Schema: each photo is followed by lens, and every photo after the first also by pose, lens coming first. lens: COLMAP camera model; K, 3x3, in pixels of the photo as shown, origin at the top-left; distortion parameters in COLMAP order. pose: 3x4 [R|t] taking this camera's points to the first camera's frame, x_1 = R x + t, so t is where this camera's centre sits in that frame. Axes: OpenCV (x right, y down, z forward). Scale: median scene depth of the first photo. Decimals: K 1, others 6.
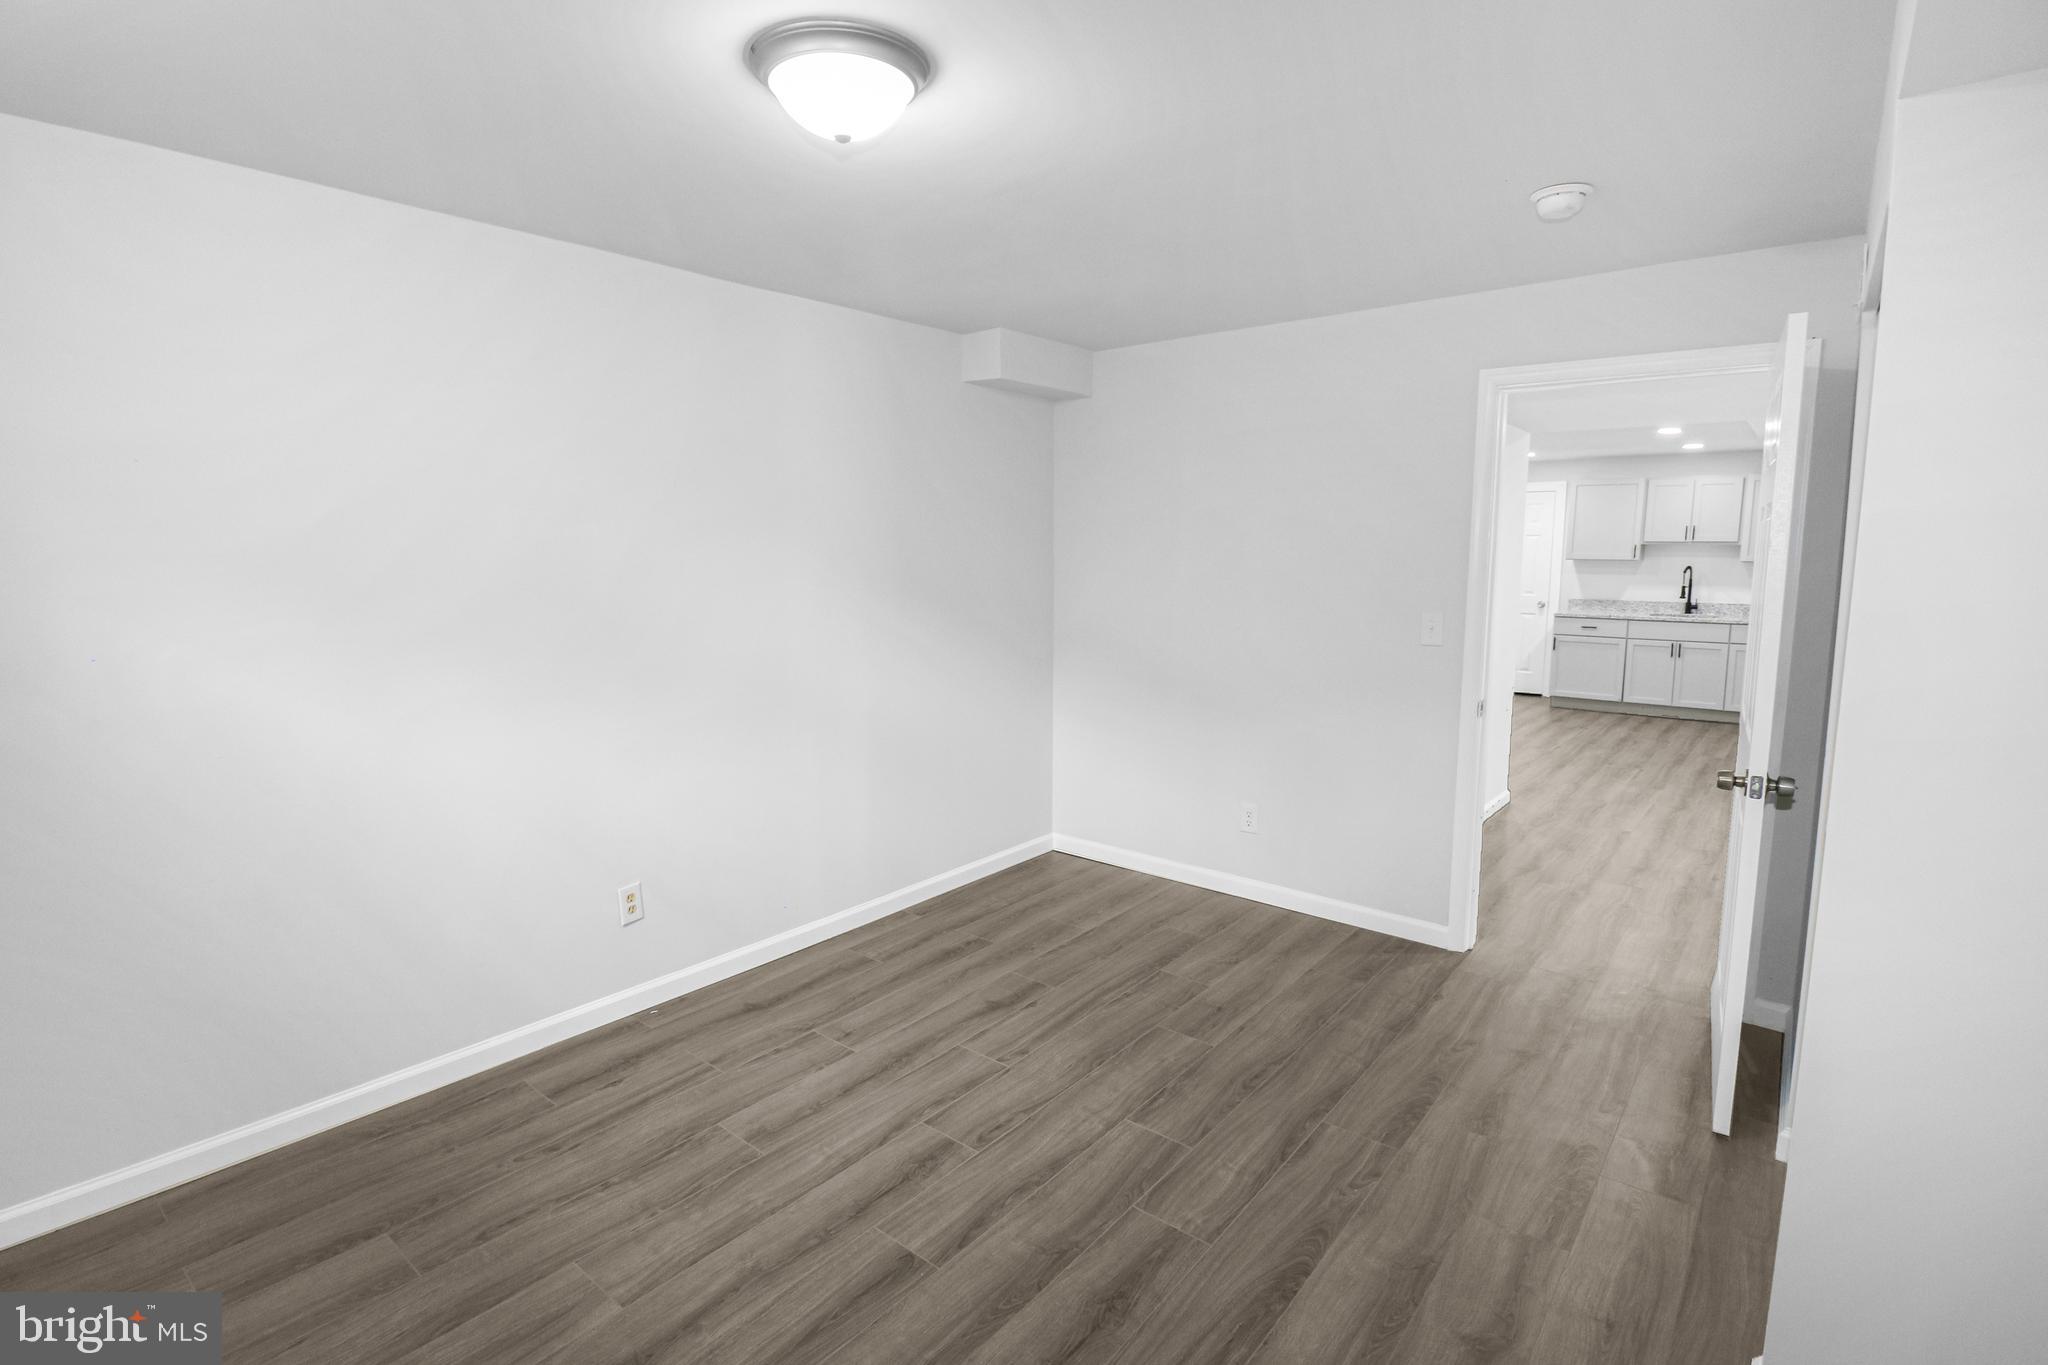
lens RADIAL K [[959.1, 0, 1019.2], [0, 959.1, 676.1], [0, 0, 1]] dist [-0.020826, -0.001352]
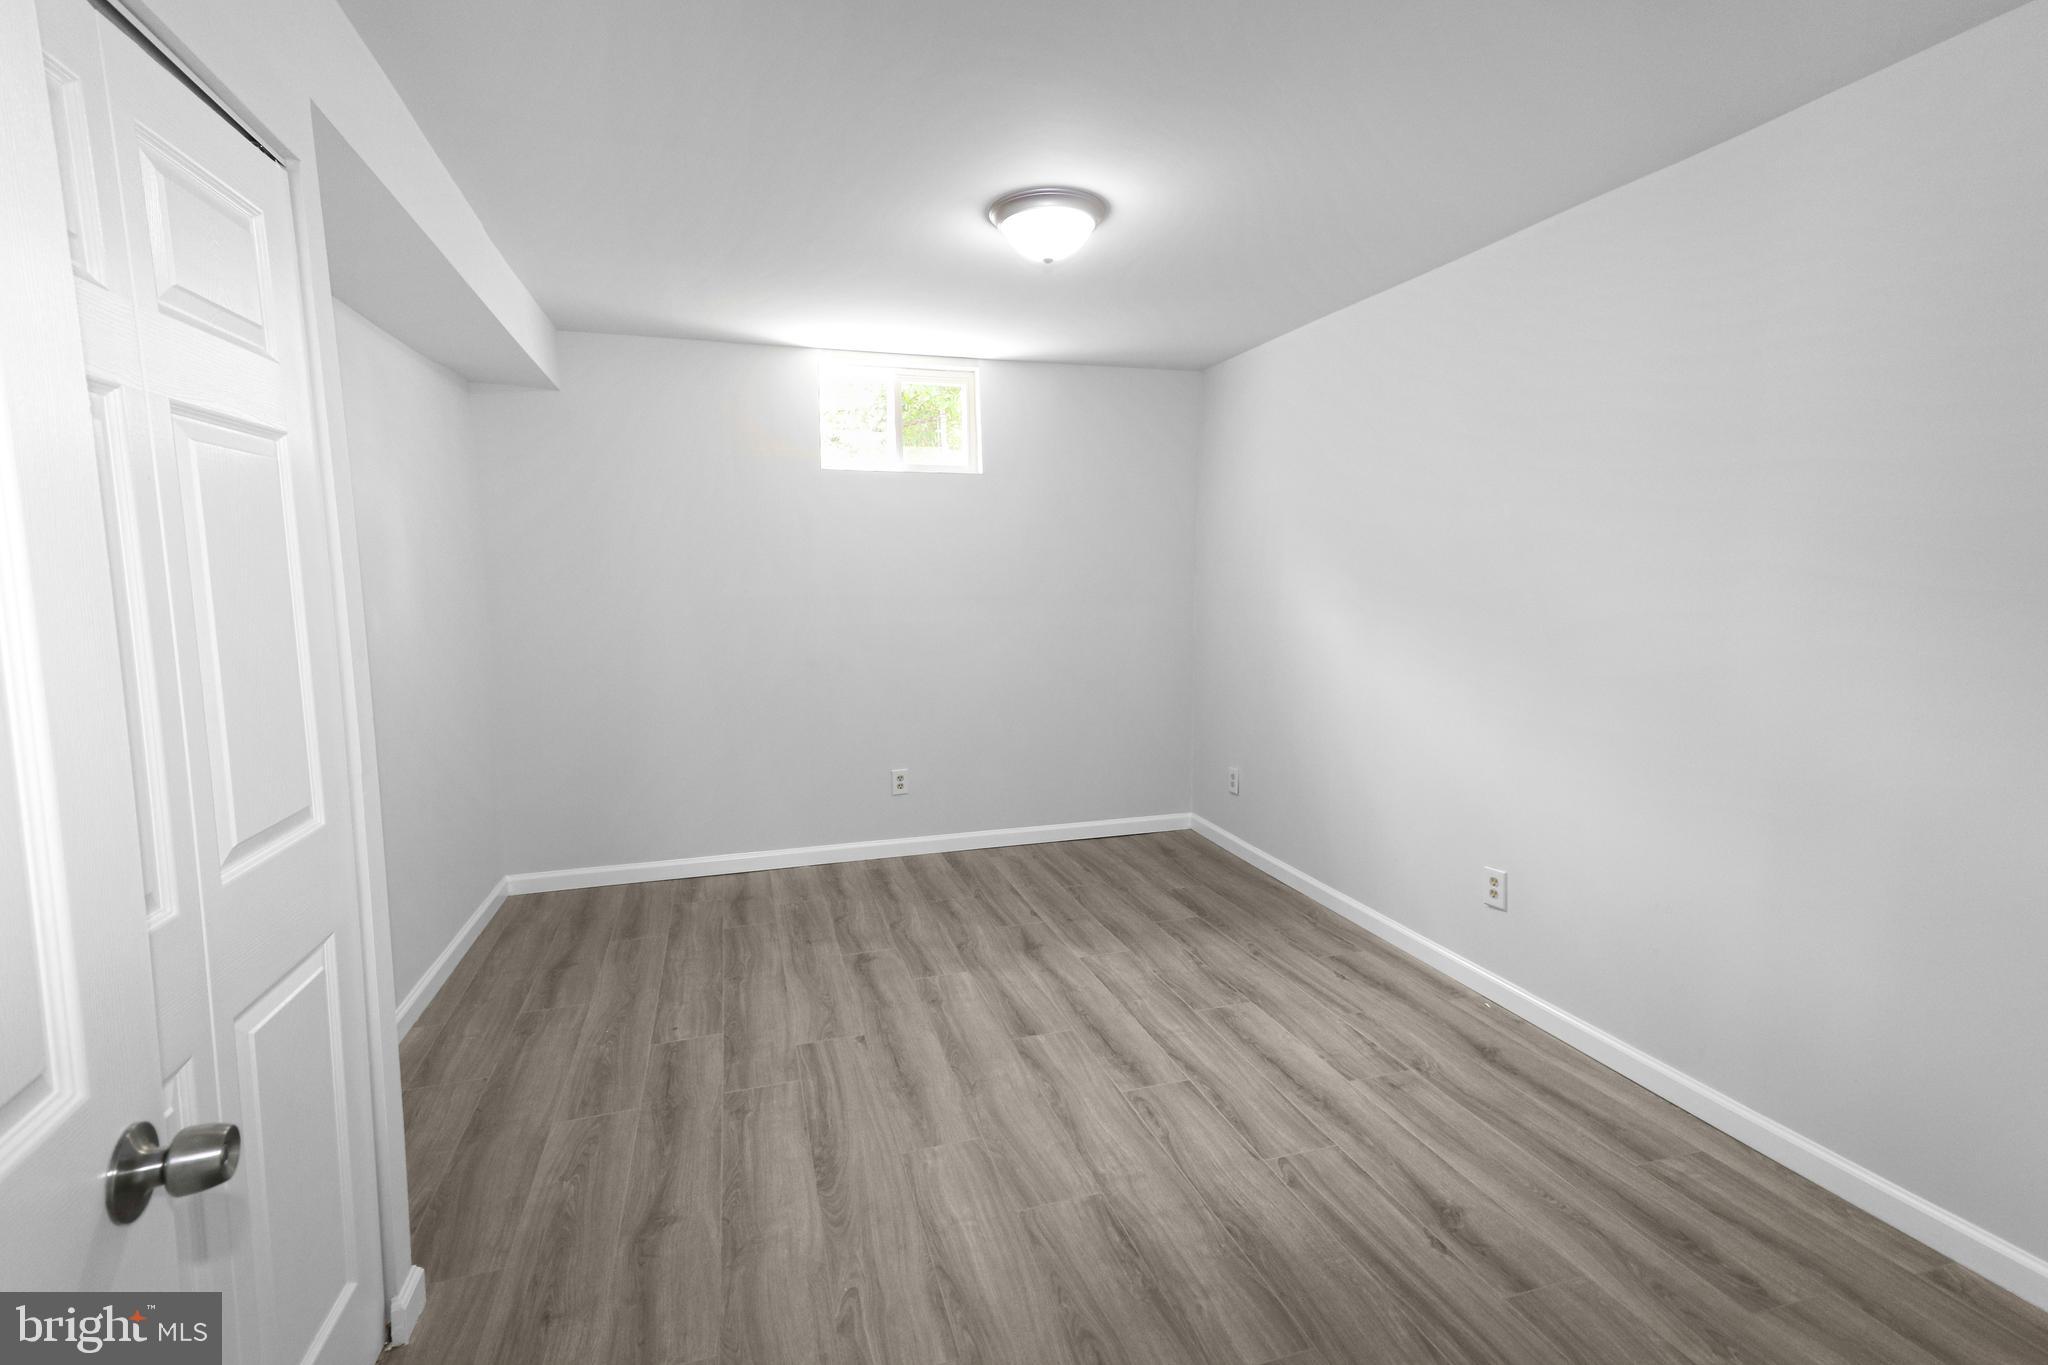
lens RADIAL K [[959.1, 0, 1021.2], [0, 959.1, 682.4], [0, 0, 1]] dist [-0.020826, -0.001352]
pose [[-0.554084, 0.094383, -0.827093, 0.975274], [-0.110500, 0.976421, 0.185450, -0.145405], [0.825094, 0.194149, -0.530590, 1.586021]]
